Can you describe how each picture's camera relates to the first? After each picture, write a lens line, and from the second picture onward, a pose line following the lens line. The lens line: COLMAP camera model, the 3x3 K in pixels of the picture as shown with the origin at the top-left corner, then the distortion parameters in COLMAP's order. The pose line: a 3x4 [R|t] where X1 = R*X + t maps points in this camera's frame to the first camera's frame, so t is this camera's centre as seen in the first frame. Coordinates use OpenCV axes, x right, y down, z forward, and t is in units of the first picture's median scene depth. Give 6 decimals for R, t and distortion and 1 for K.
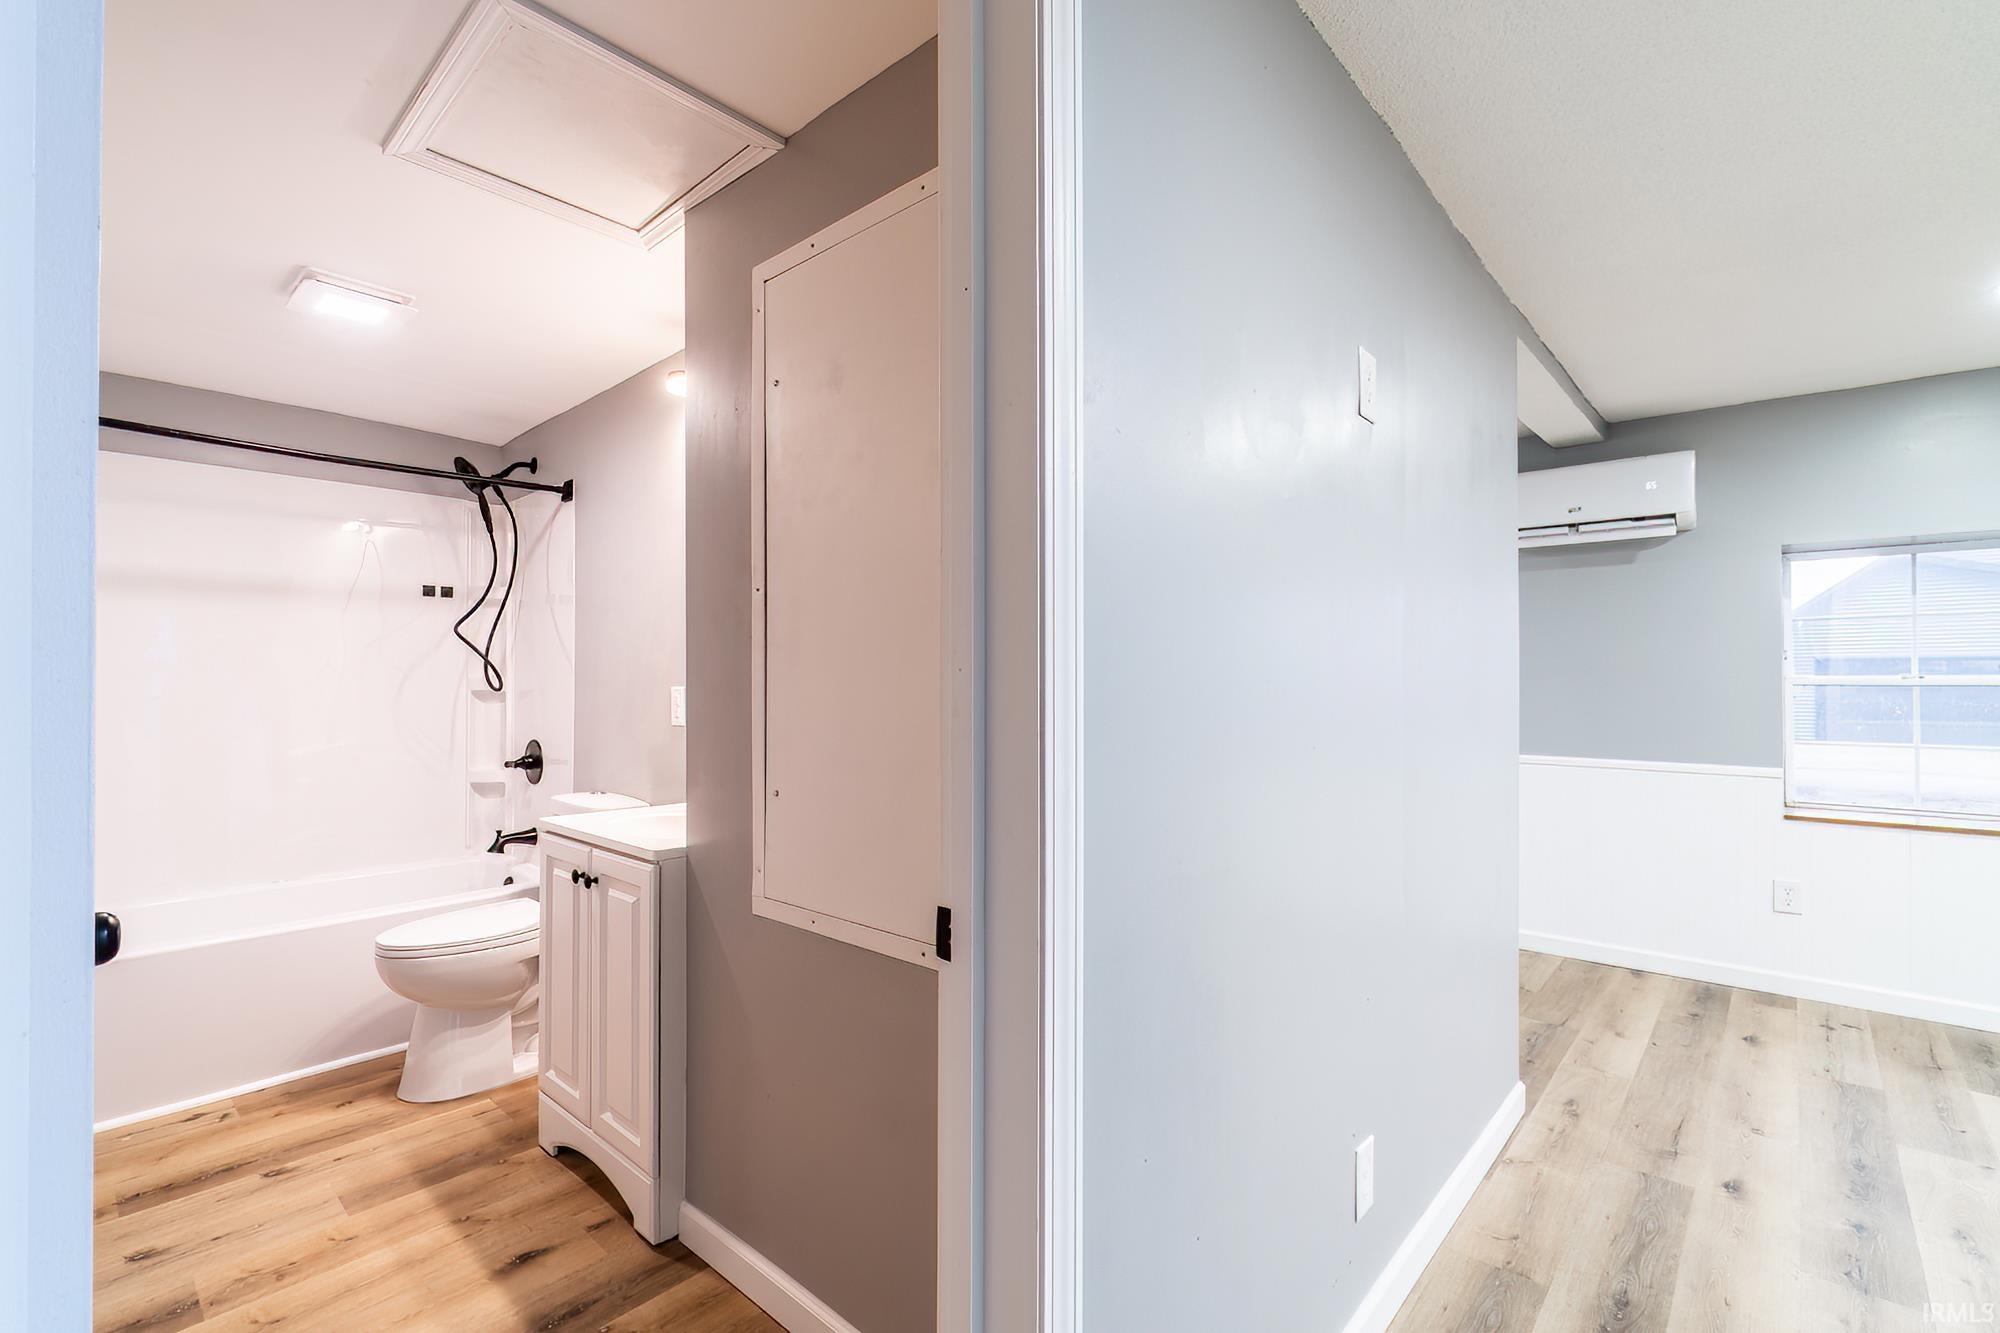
lens RADIAL K [[880.1, 0, 965.2], [0, 880.1, 662.5], [0, 0, 1]] dist [-0.007182, 0.001644]
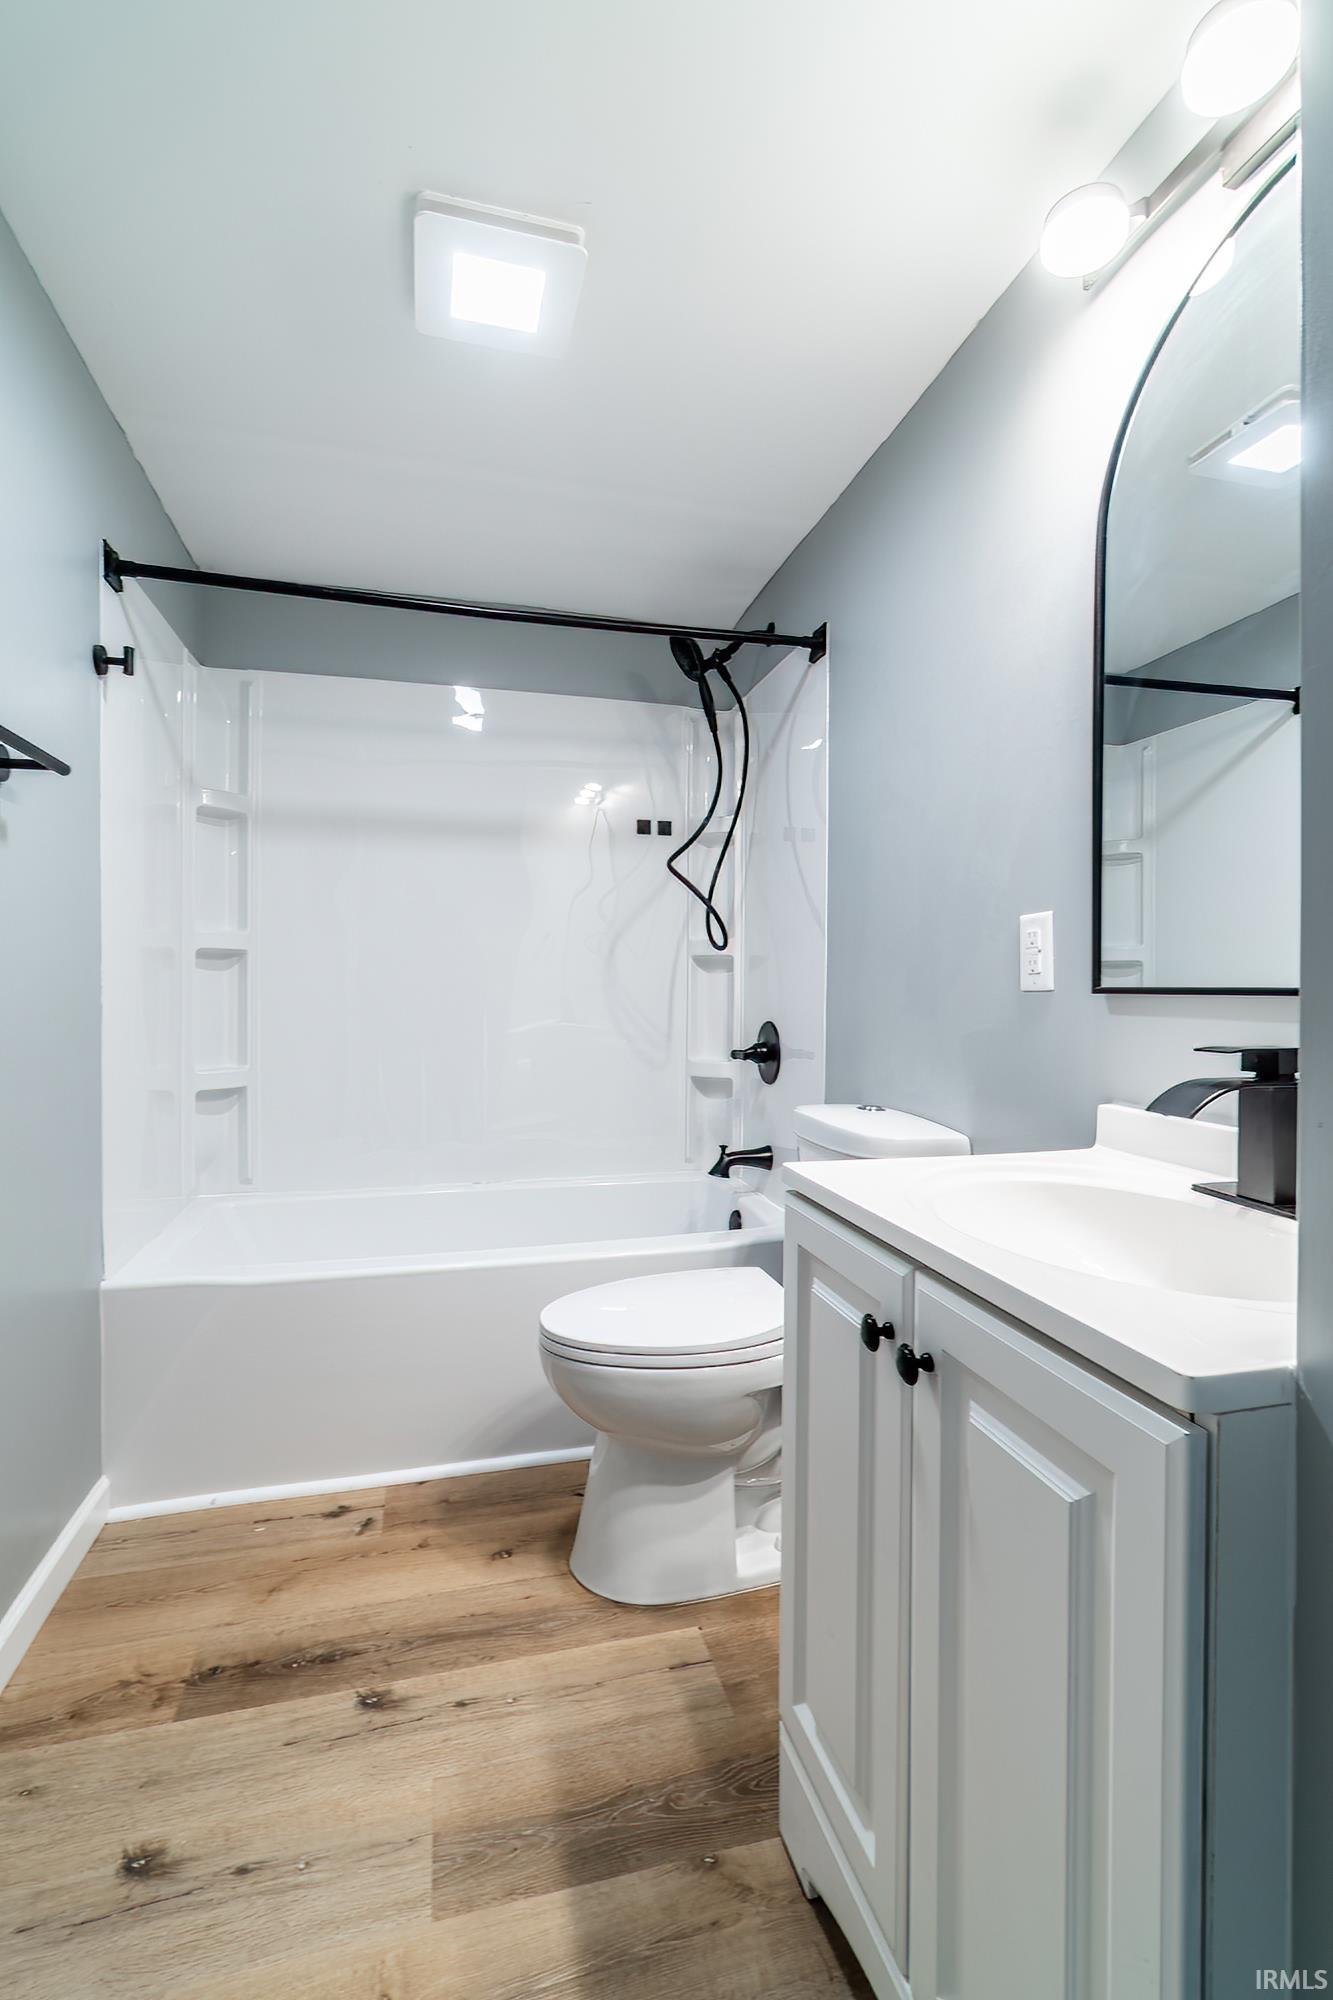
lens RADIAL K [[880.1, 0, 605.1], [0, 880.1, 1016.1], [0, 0, 1]] dist [-0.007182, 0.001644]
pose [[0.804735, 0.024597, -0.593124, -0.225265], [0.006811, 0.998693, 0.050656, 0.059547], [0.593594, -0.044804, 0.803516, 0.450306]]
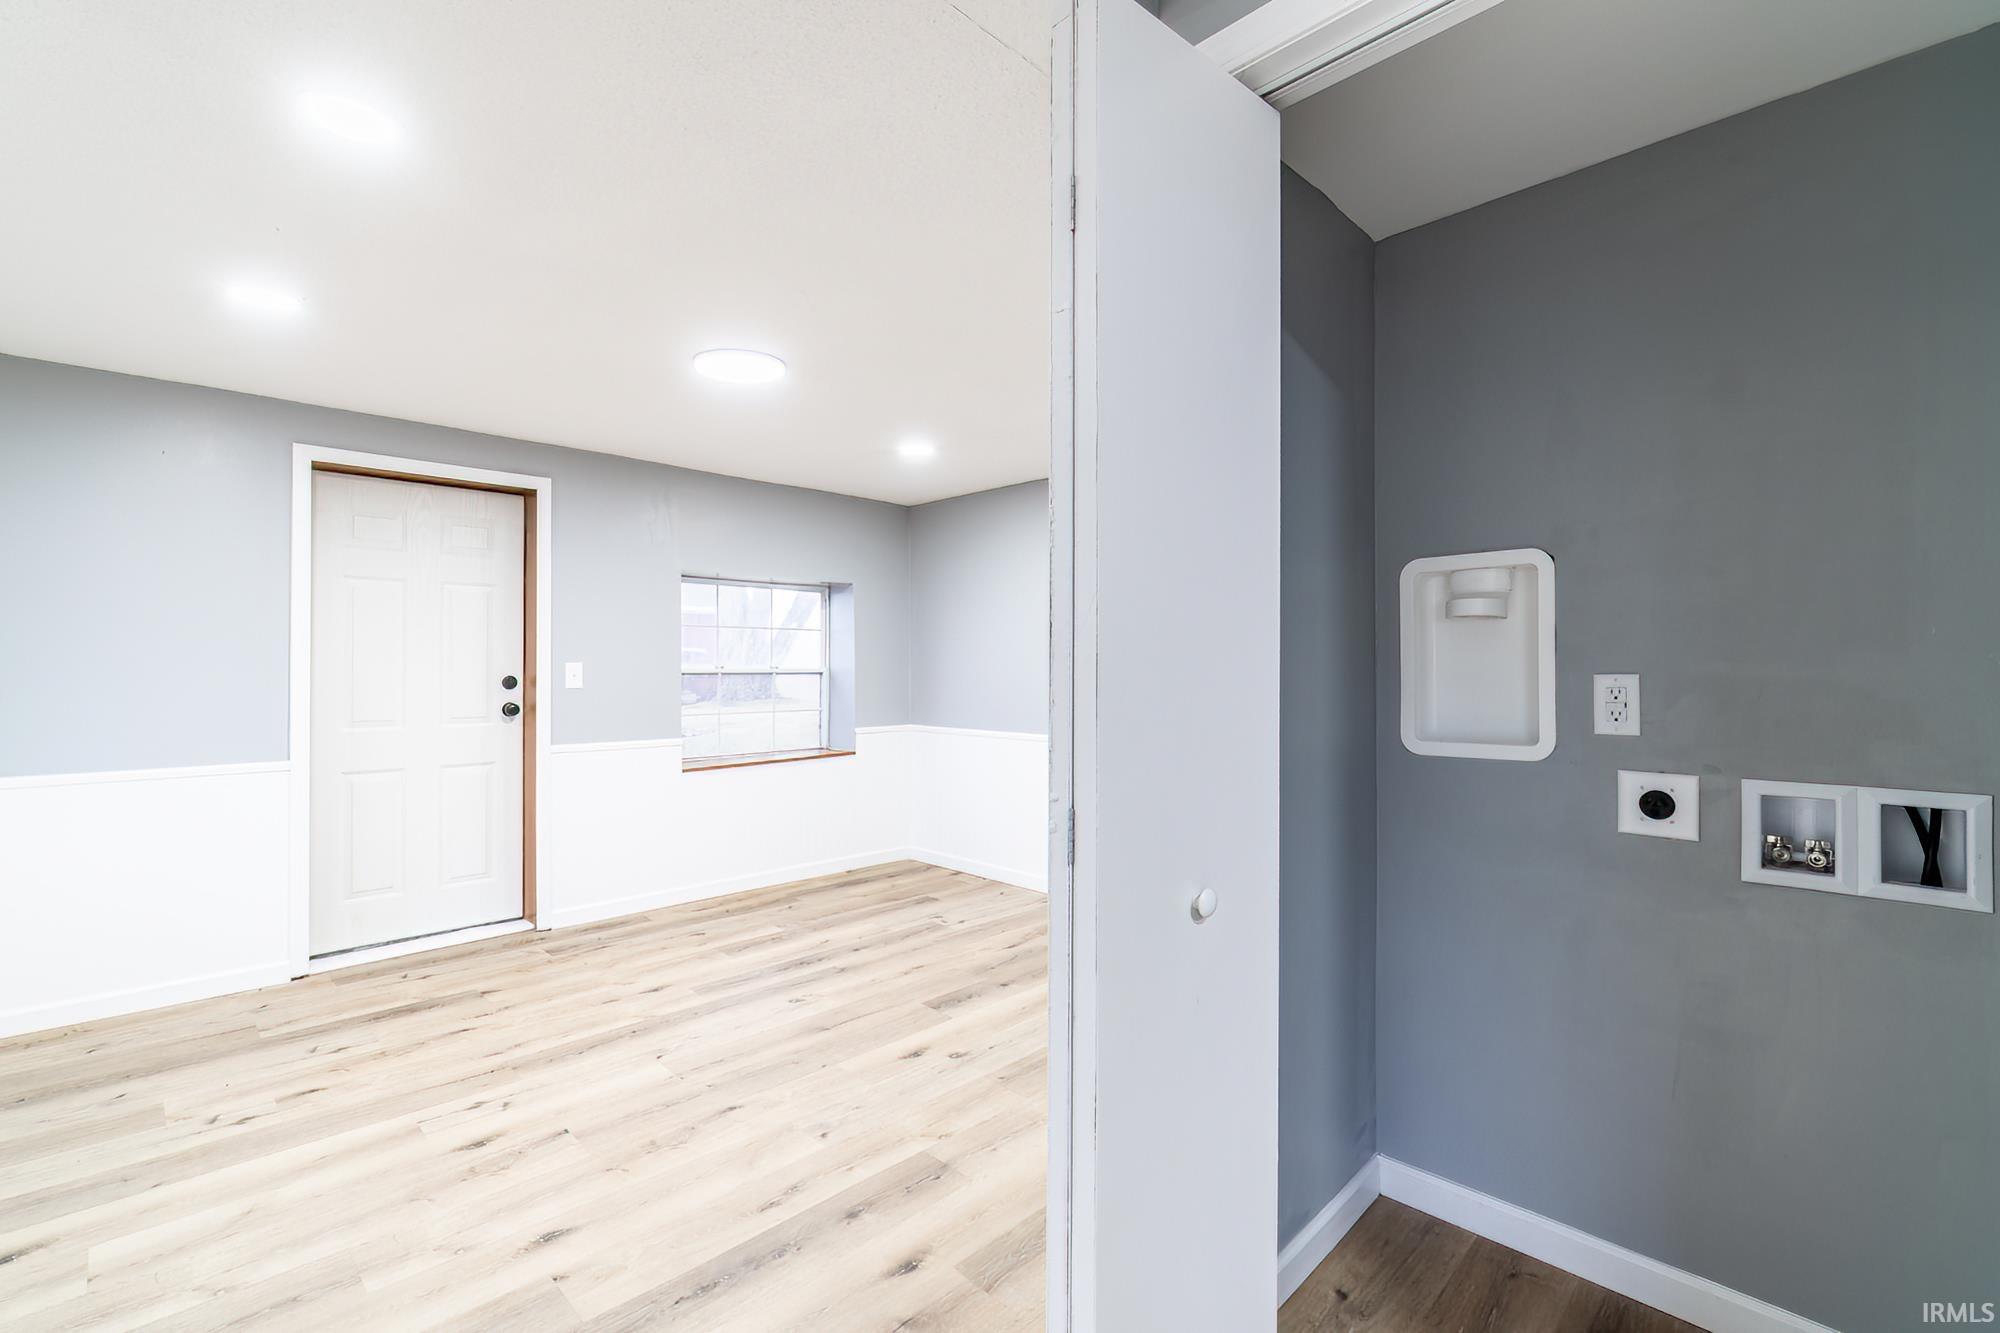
lens RADIAL K [[880.1, 0, 951.8], [0, 880.1, 666.1], [0, 0, 1]] dist [-0.007182, 0.001644]
pose [[-0.998477, -0.004063, 0.055011, 0.557210], [-0.005007, 0.999843, -0.017018, 0.011983], [-0.054934, -0.017267, -0.998341, 1.329311]]
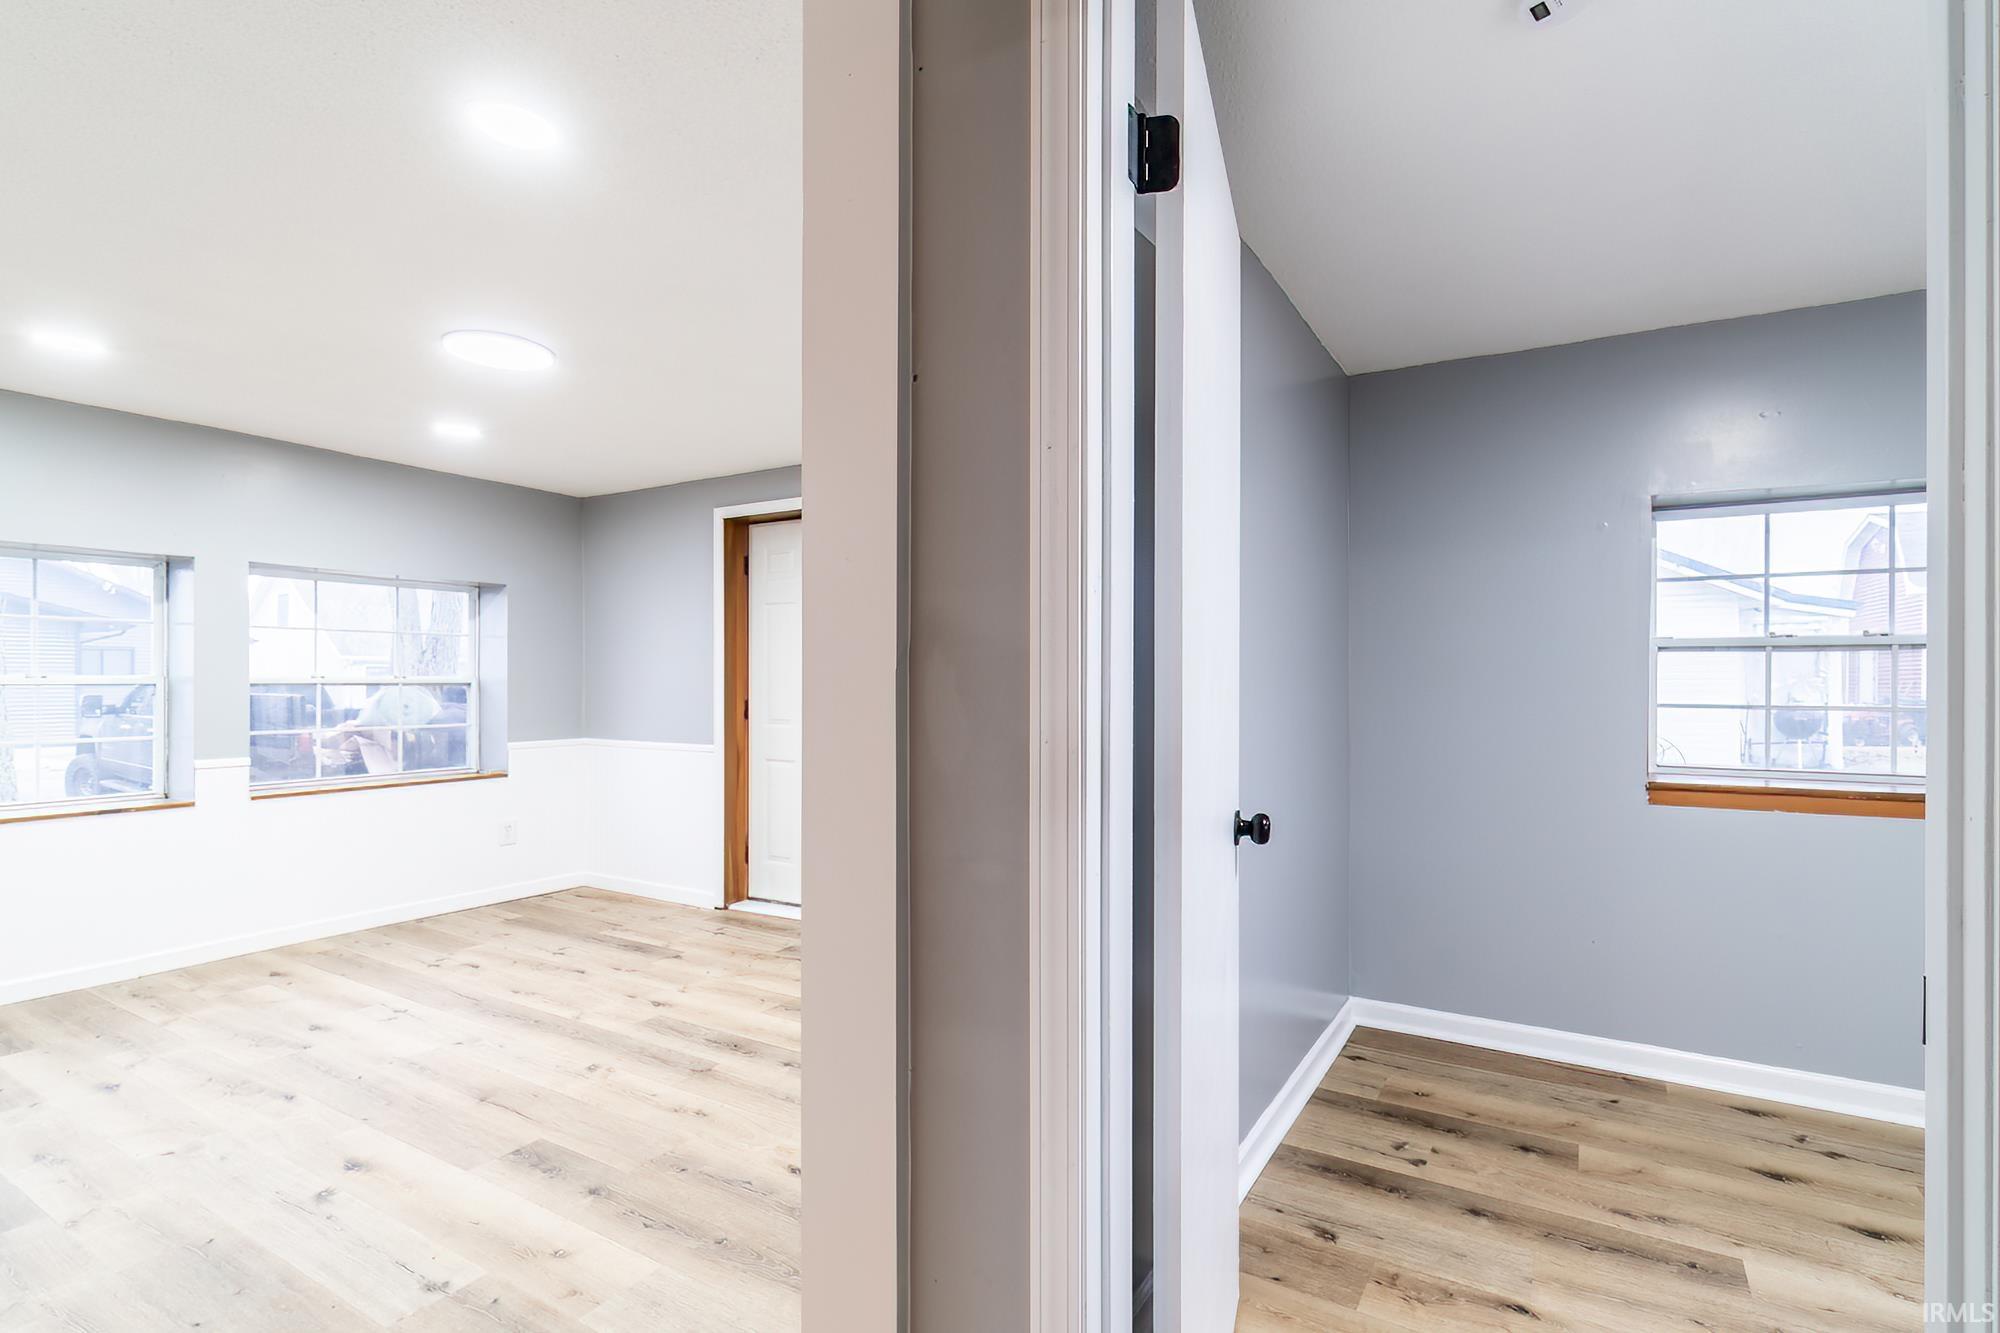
lens RADIAL K [[910.2, 0, 1100.6], [0, 910.2, 684.4], [0, 0, 1]] dist [-0.002093, -0.000615]
pose [[-0.258543, -0.004690, 0.965988, -0.247183], [-0.020172, 0.999796, -0.000544, 0.000146], [-0.965789, -0.019626, -0.258585, -0.024173]]
